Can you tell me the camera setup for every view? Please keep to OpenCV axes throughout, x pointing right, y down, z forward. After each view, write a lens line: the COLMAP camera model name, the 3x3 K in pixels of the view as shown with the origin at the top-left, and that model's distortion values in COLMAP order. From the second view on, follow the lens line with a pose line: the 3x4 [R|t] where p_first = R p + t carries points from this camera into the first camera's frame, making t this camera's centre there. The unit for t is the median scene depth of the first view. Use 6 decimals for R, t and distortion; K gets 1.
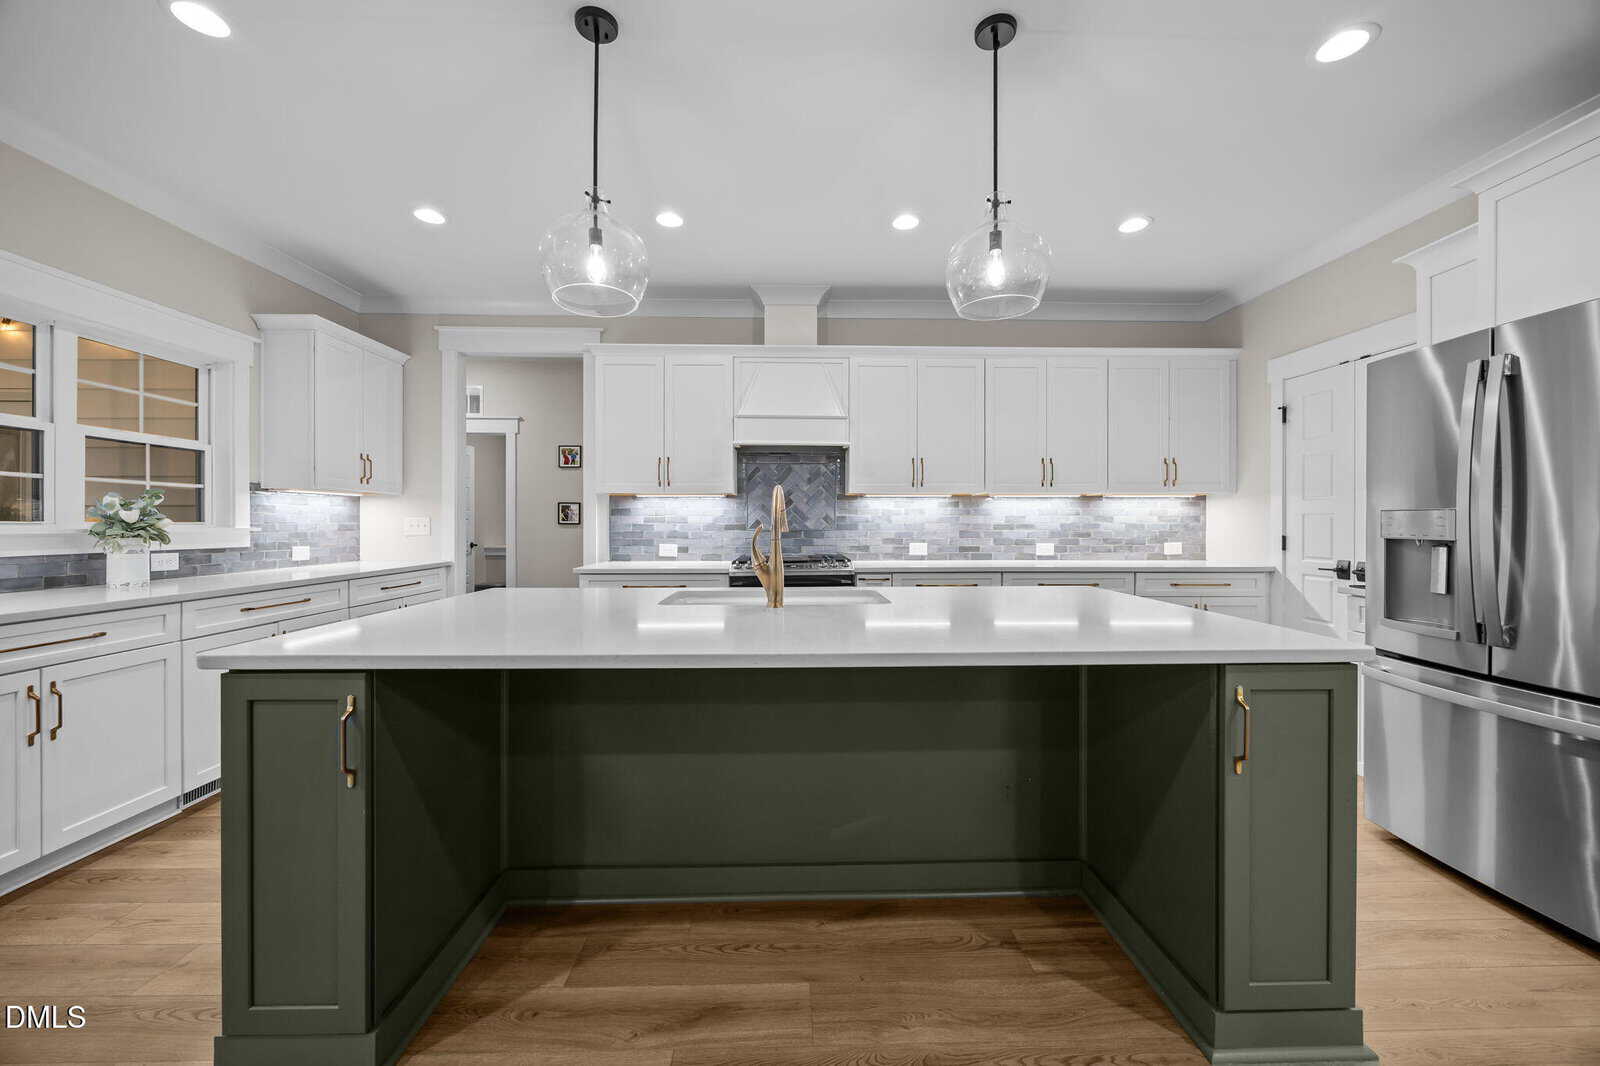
lens RADIAL K [[607.3, 0, 807.1], [0, 607.3, 527.6], [0, 0, 1]] dist [-0.004229, -0.000215]
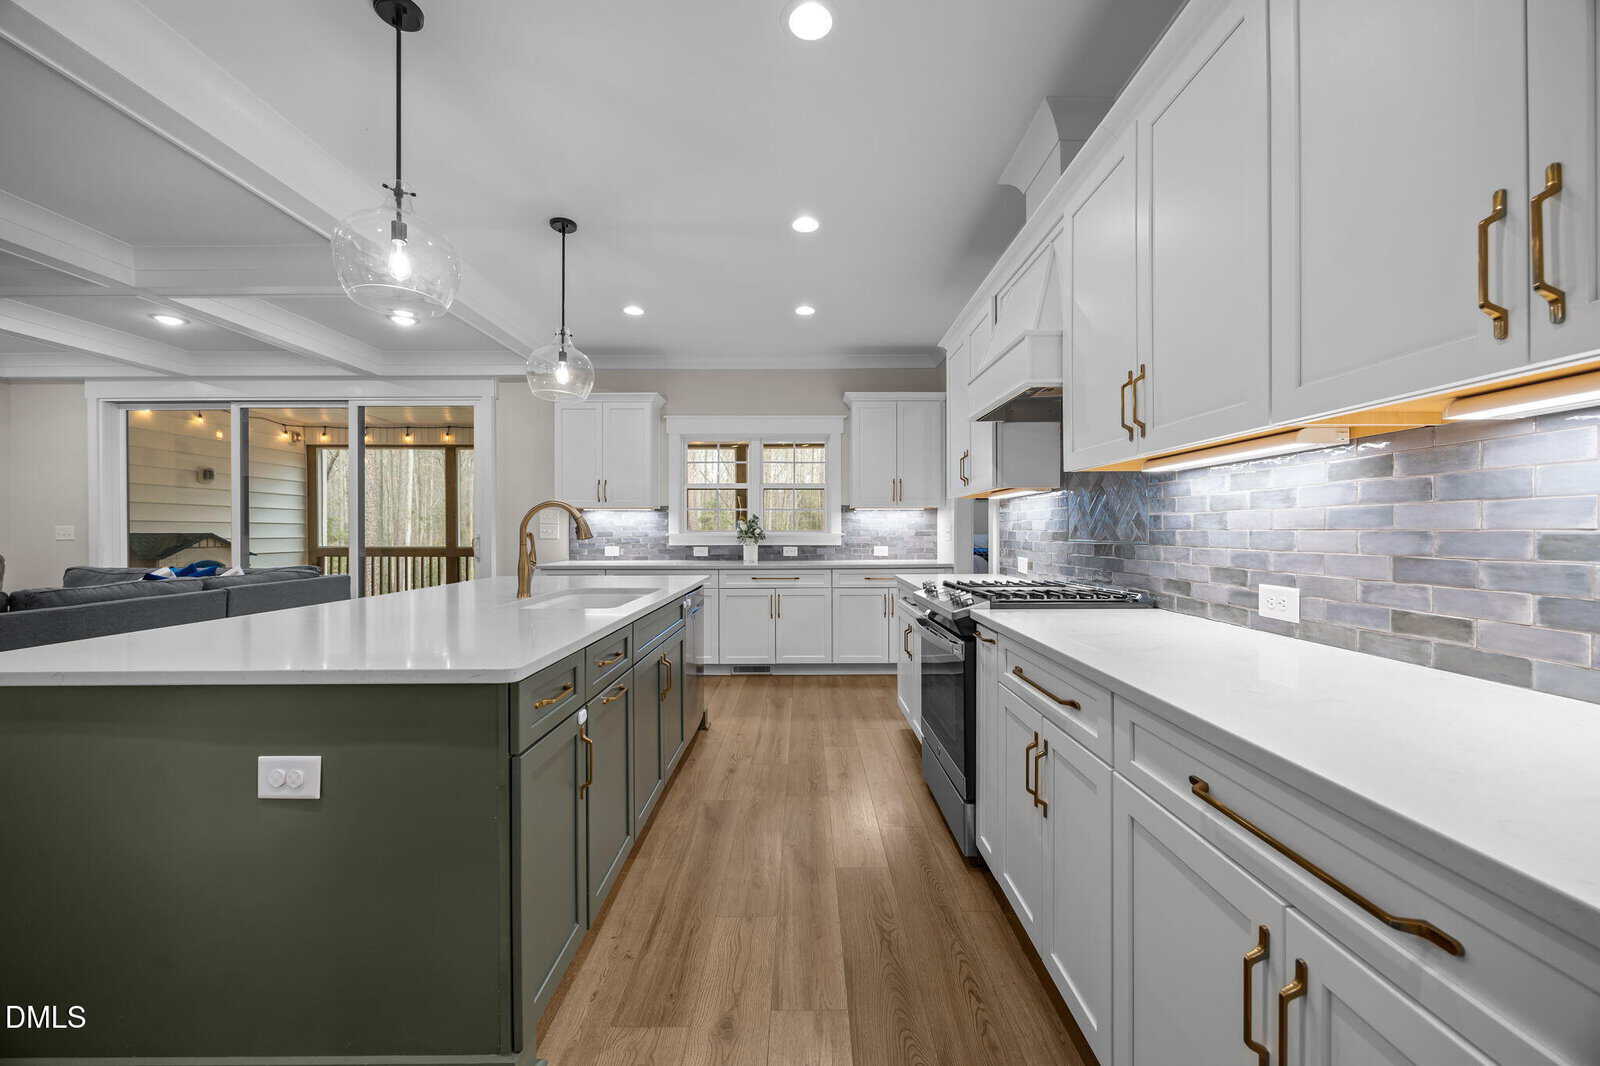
lens RADIAL K [[607.3, 0, 807.1], [0, 607.3, 527.6], [0, 0, 1]] dist [-0.004229, -0.000215]
pose [[-0.021926, -0.004672, -0.999749, 0.555005], [-0.005152, 0.999976, -0.004560, -0.005898], [0.999746, 0.005051, -0.021949, 0.742725]]
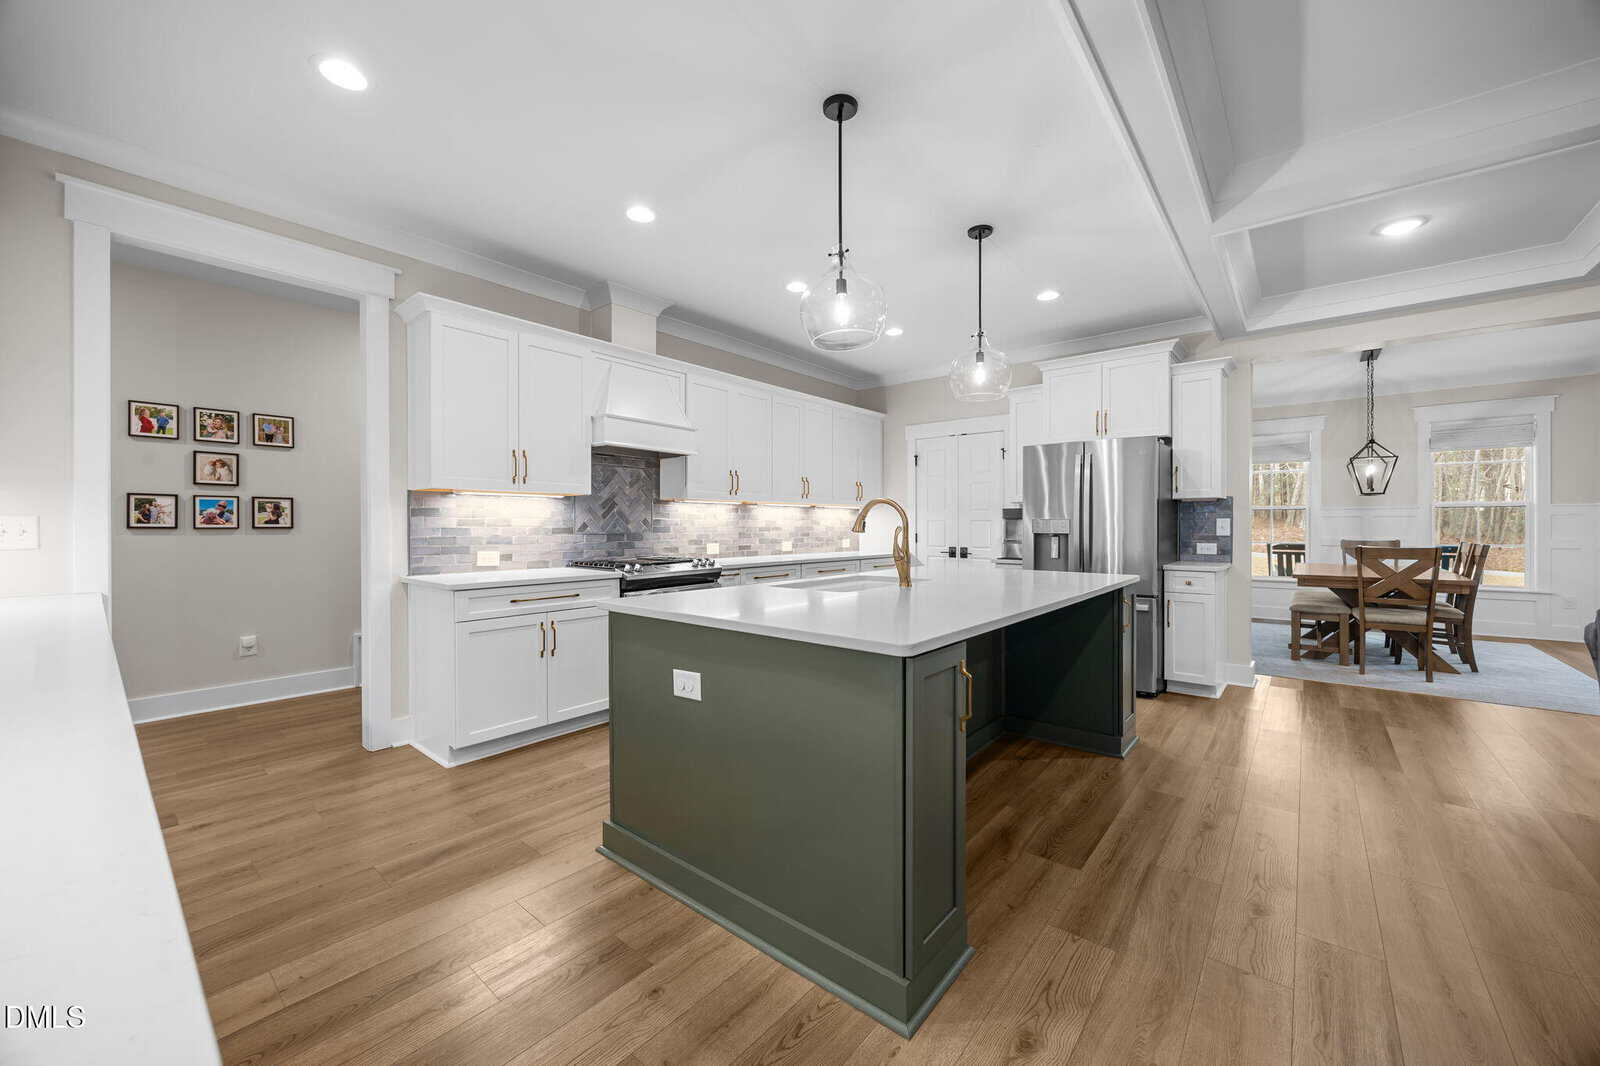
lens RADIAL K [[607.3, 0, 807.1], [0, 607.3, 527.6], [0, 0, 1]] dist [-0.004229, -0.000215]
pose [[0.658133, -0.002460, 0.752897, -0.570077], [0.007397, 0.999968, -0.003198, 0.000345], [-0.752865, 0.007674, 0.658130, 0.116185]]
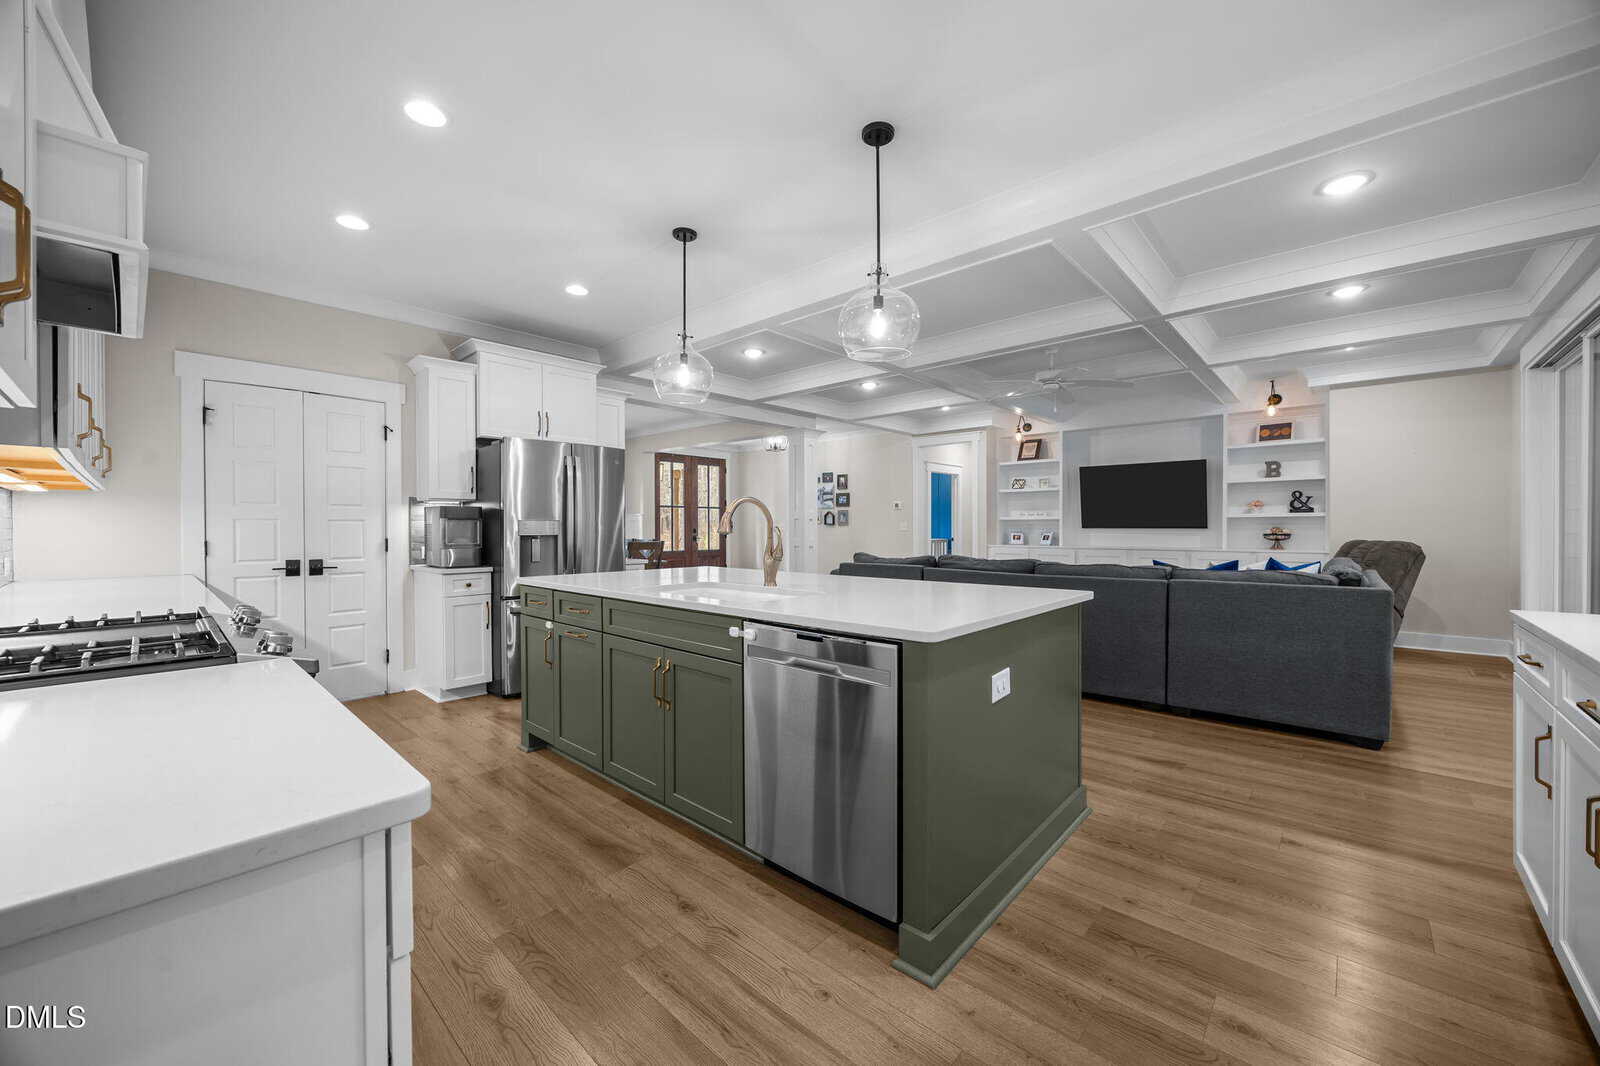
lens RADIAL K [[601.0, 0, 802.4], [0, 601.0, 534.3], [0, 0, 1]] dist [-0.001946, -0.000065]
pose [[-0.722834, -0.007797, 0.690977, -0.490269], [0.007865, 0.999779, 0.019509, -0.007250], [-0.690977, 0.019536, -0.722613, 0.892066]]
